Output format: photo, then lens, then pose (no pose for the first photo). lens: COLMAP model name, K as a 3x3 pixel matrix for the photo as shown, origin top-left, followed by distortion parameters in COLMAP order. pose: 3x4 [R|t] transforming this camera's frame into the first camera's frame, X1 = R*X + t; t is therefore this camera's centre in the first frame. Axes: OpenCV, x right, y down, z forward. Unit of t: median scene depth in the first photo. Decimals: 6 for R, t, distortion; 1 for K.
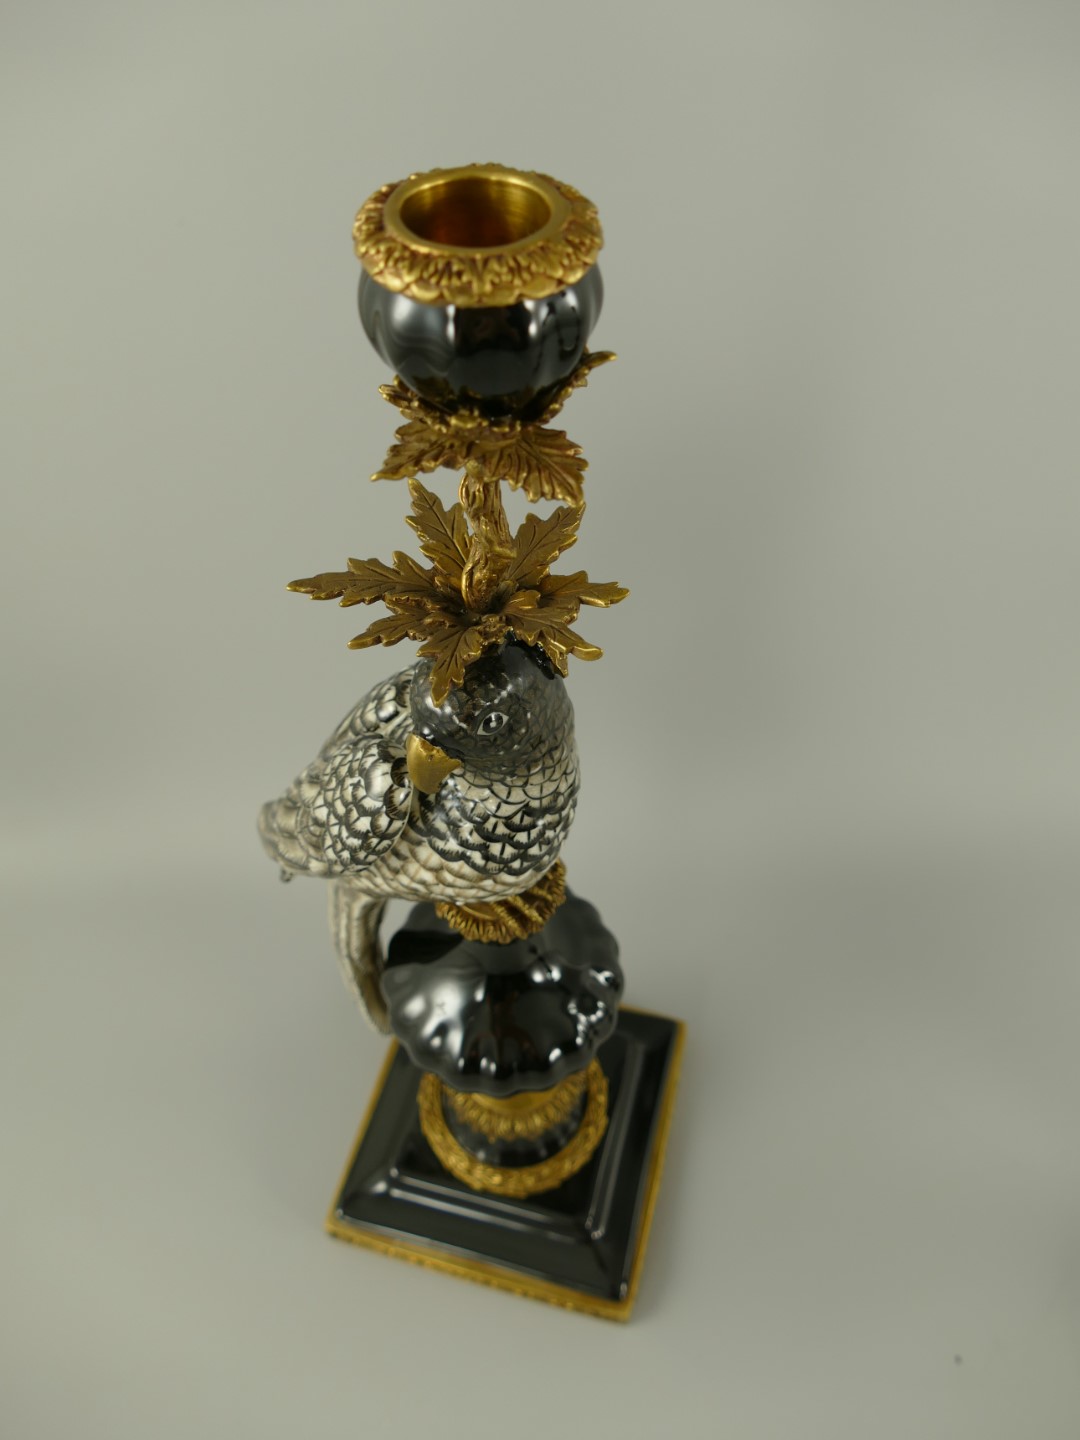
lens RADIAL K [[1138.0, 0, 540.0], [0, 1138.0, 720.0], [0, 0, 1]] dist [-0.020006, 0.003856]
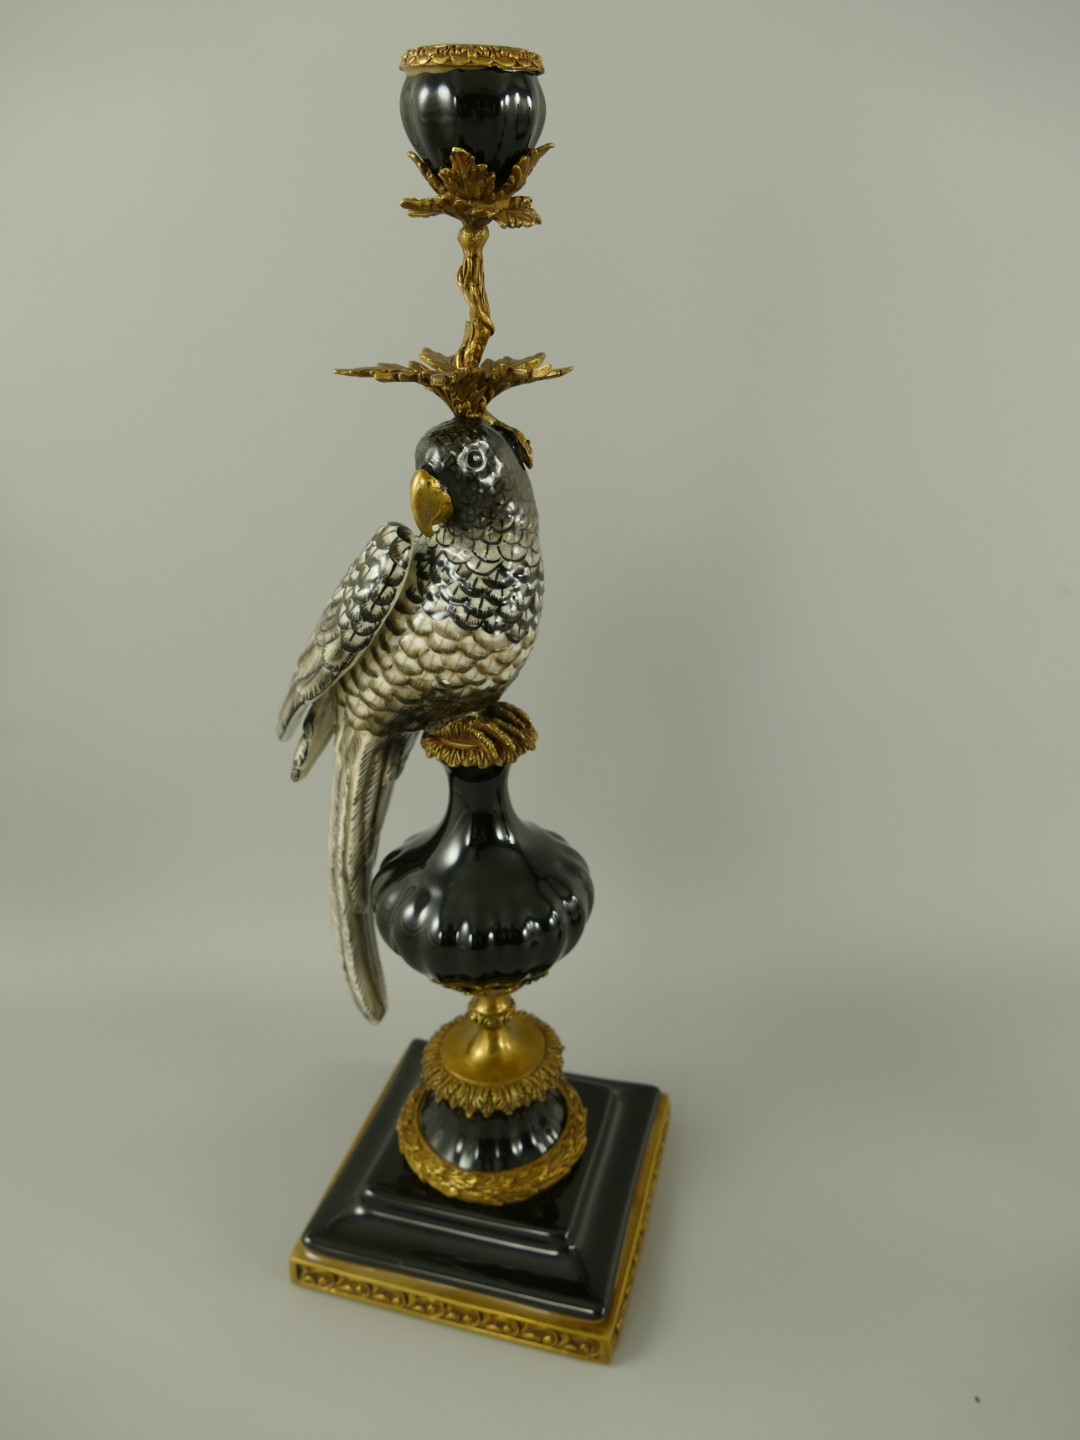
lens RADIAL K [[1138.0, 0, 540.0], [0, 1138.0, 720.0], [0, 0, 1]] dist [-0.020006, 0.003856]
pose [[0.999961, 0.003751, -0.008013, 0.042657], [-0.006885, 0.898702, -0.438506, 0.778730], [0.005556, 0.438544, 0.898692, -0.074471]]
